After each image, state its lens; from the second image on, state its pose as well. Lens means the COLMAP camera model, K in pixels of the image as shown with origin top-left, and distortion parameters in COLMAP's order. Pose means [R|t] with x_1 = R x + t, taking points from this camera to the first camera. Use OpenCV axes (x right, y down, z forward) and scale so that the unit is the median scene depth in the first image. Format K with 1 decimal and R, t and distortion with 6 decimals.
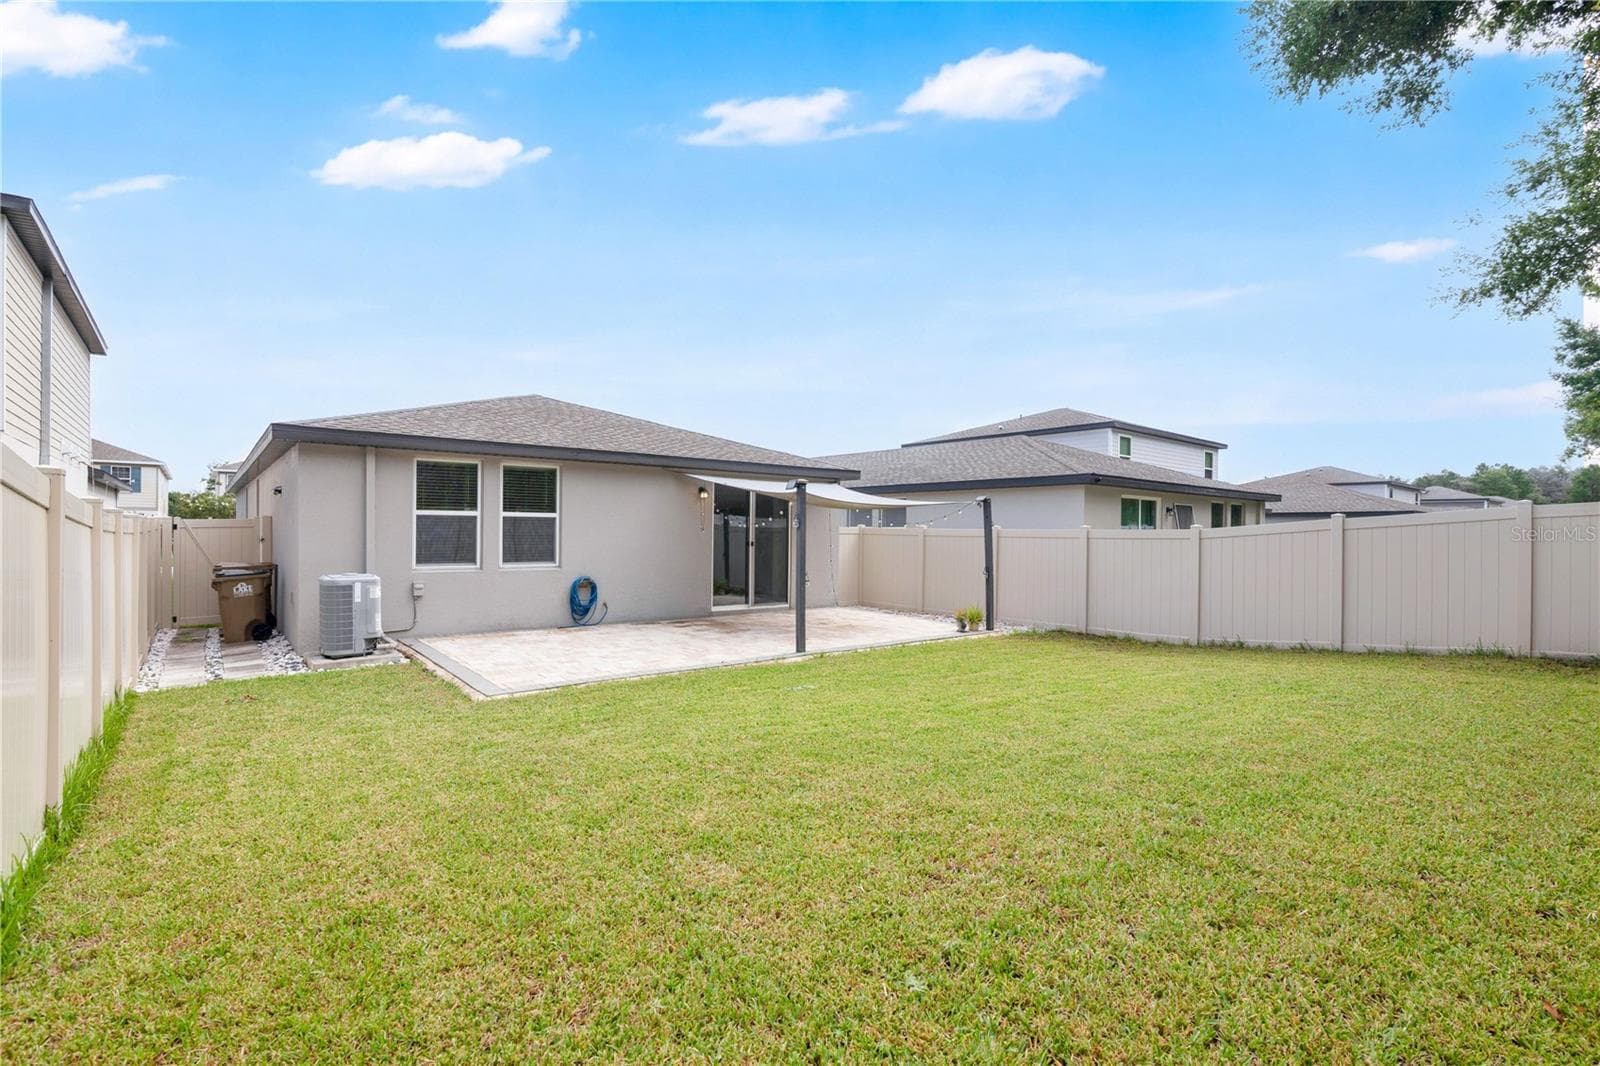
lens RADIAL K [[769.9, 0, 796.5], [0, 769.9, 518.1], [0, 0, 1]] dist [-0.004308, 0.000097]
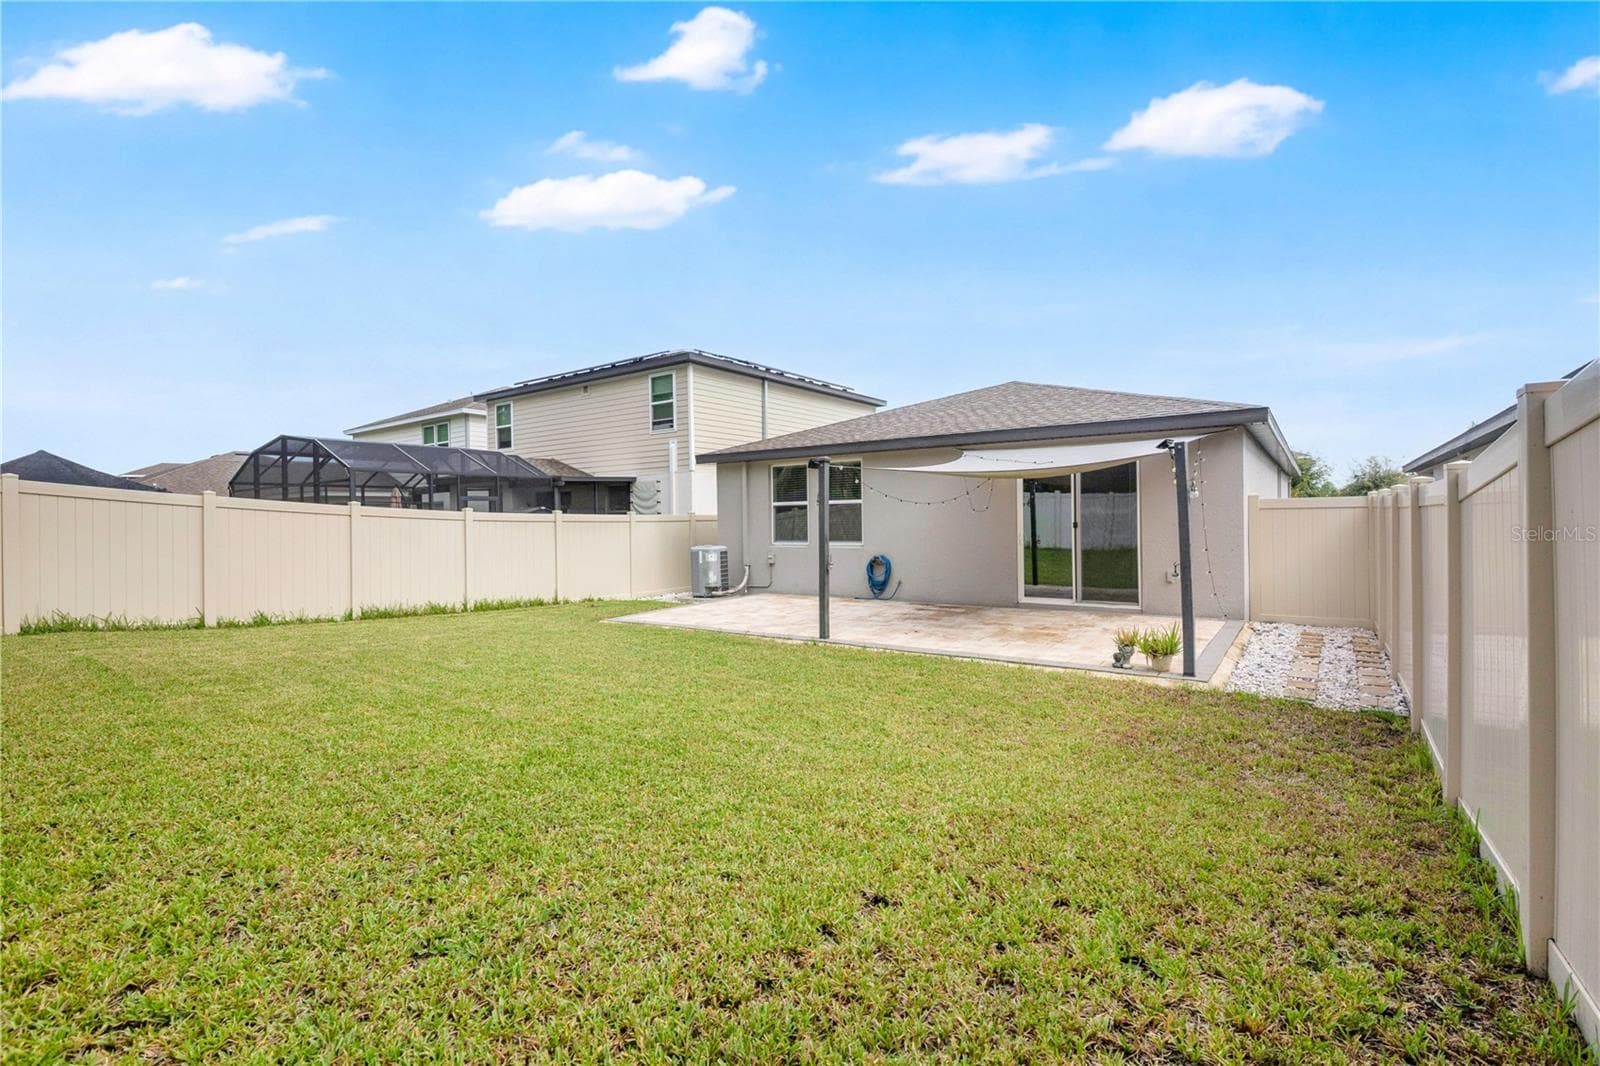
lens RADIAL K [[727.8, 0, 778.3], [0, 727.8, 528.8], [0, 0, 1]] dist [-0.012489, 0.001612]
pose [[0.259776, 0.000428, -0.965669, 0.715283], [0.035825, 0.999307, 0.010080, 0.021888], [0.965004, -0.037213, 0.259580, 0.593810]]
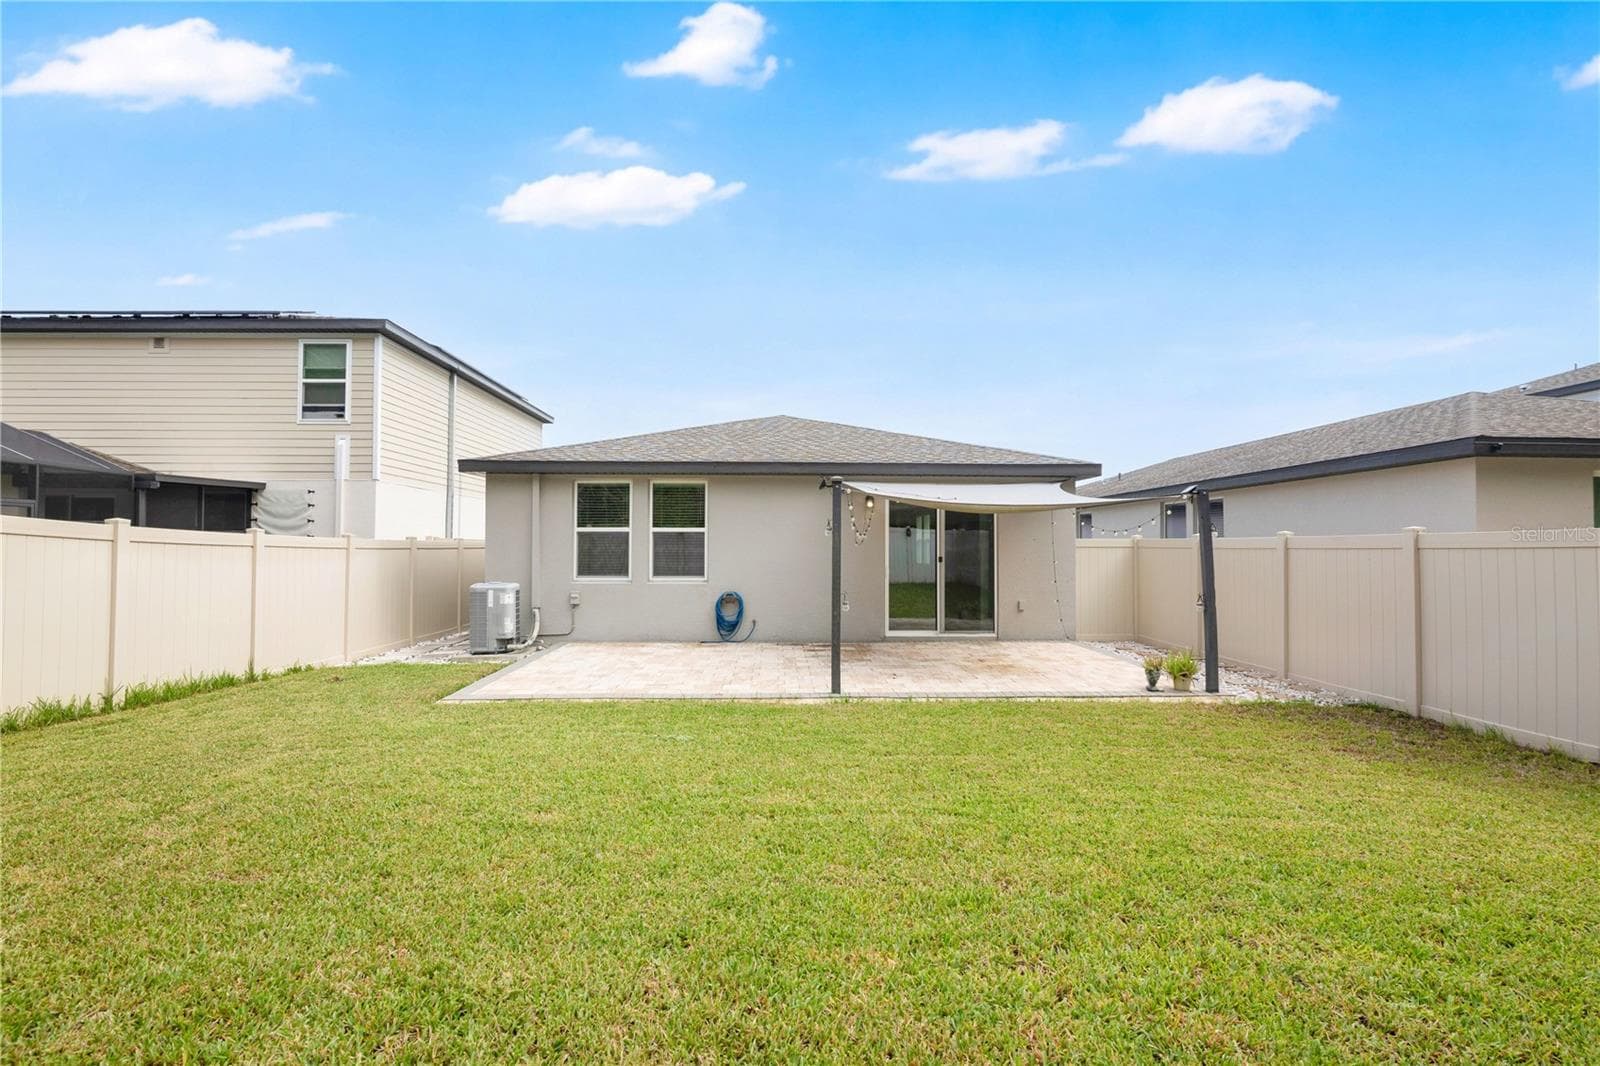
lens RADIAL K [[727.8, 0, 789.8], [0, 727.8, 525.9], [0, 0, 1]] dist [-0.012489, 0.001612]
pose [[0.796446, -0.026476, -0.604130, 0.354007], [0.016158, 0.999616, -0.022505, 0.014297], [0.604493, 0.008163, 0.796568, 0.307907]]
